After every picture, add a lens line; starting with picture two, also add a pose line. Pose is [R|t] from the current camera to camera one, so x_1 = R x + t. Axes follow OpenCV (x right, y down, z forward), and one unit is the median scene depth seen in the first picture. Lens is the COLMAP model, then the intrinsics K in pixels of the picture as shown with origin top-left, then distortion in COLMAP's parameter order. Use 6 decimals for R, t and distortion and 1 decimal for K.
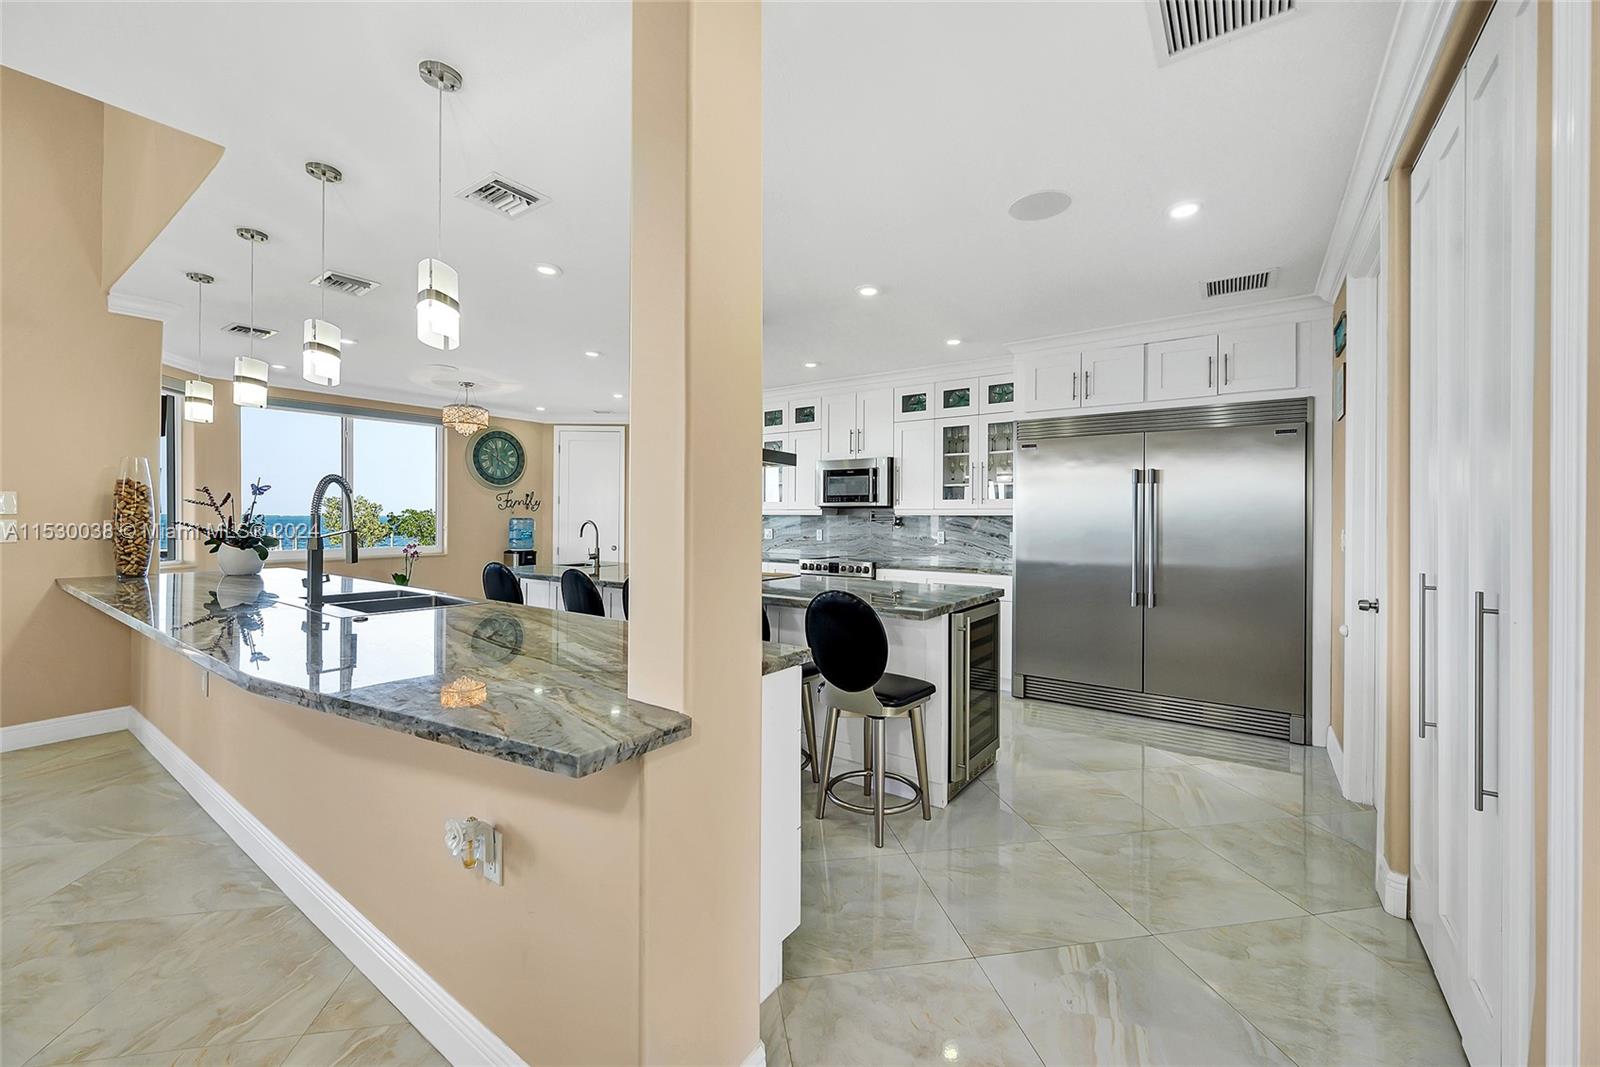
lens RADIAL K [[637.1, 0, 813.9], [0, 637.1, 508.8], [0, 0, 1]] dist [-0.004271, 0.000476]
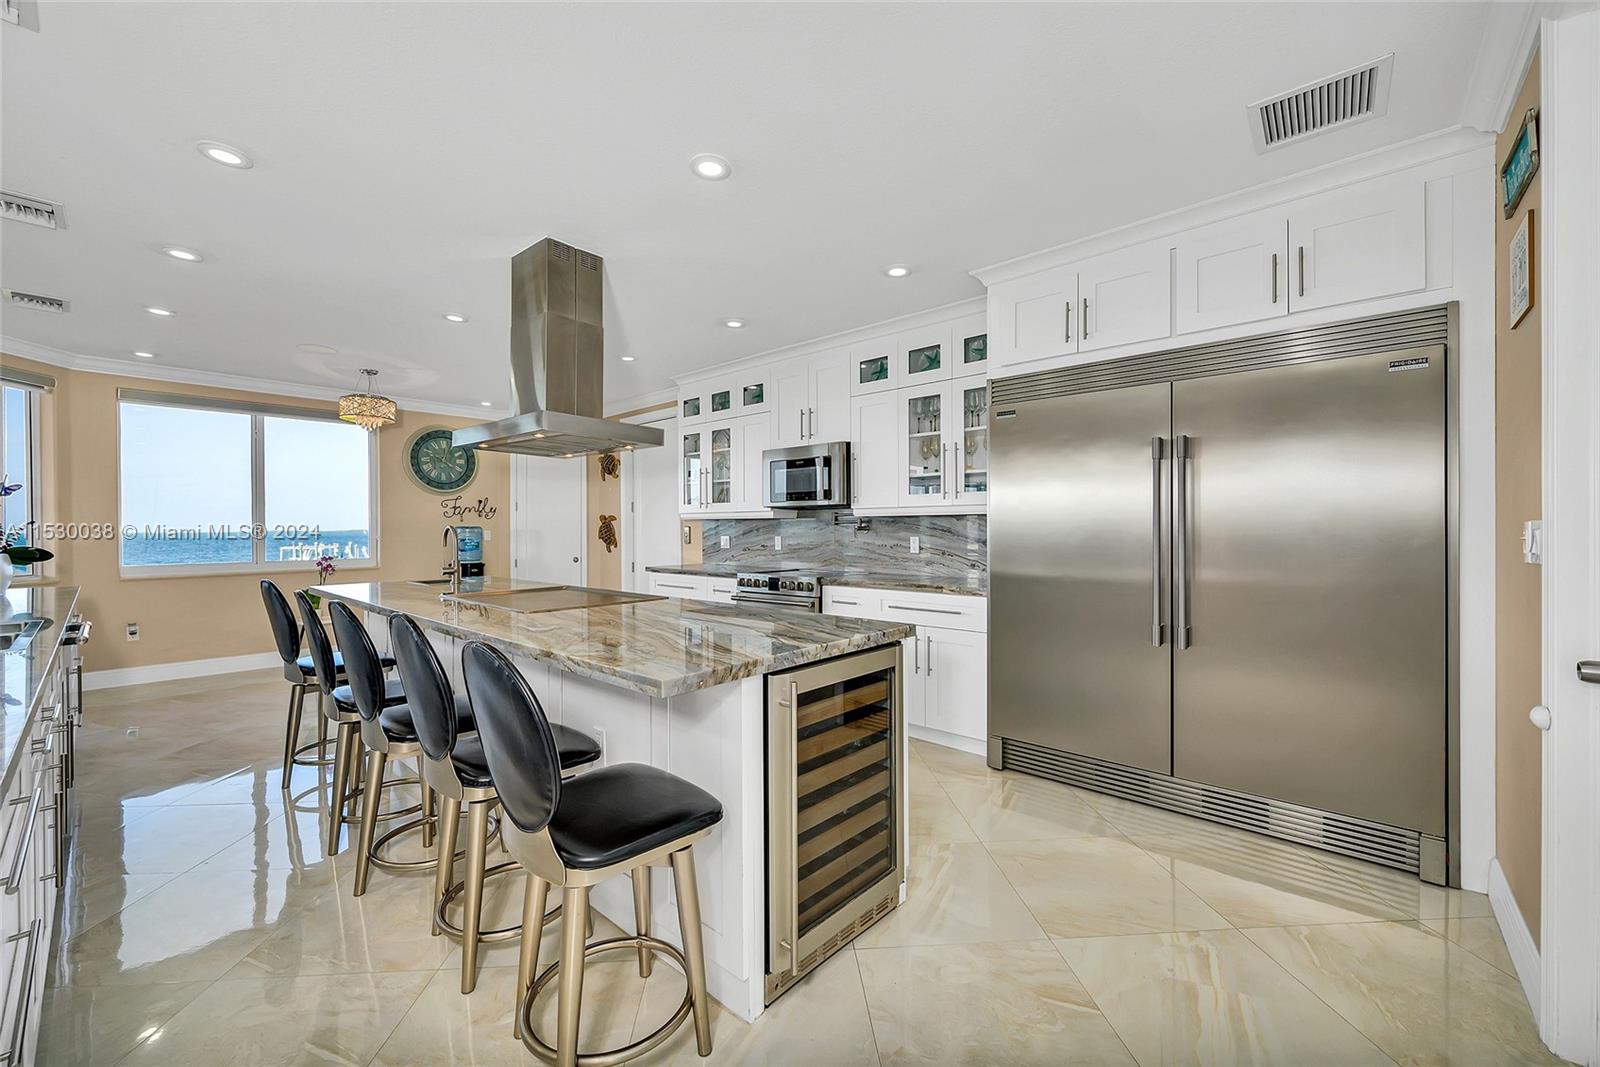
lens RADIAL K [[637.1, 0, 808.8], [0, 637.1, 521.8], [0, 0, 1]] dist [-0.004271, 0.000476]
pose [[0.993827, -0.010502, -0.110441, 0.163769], [0.011013, 0.999931, 0.004024, 0.013467], [0.110391, -0.005215, 0.993875, 0.228759]]
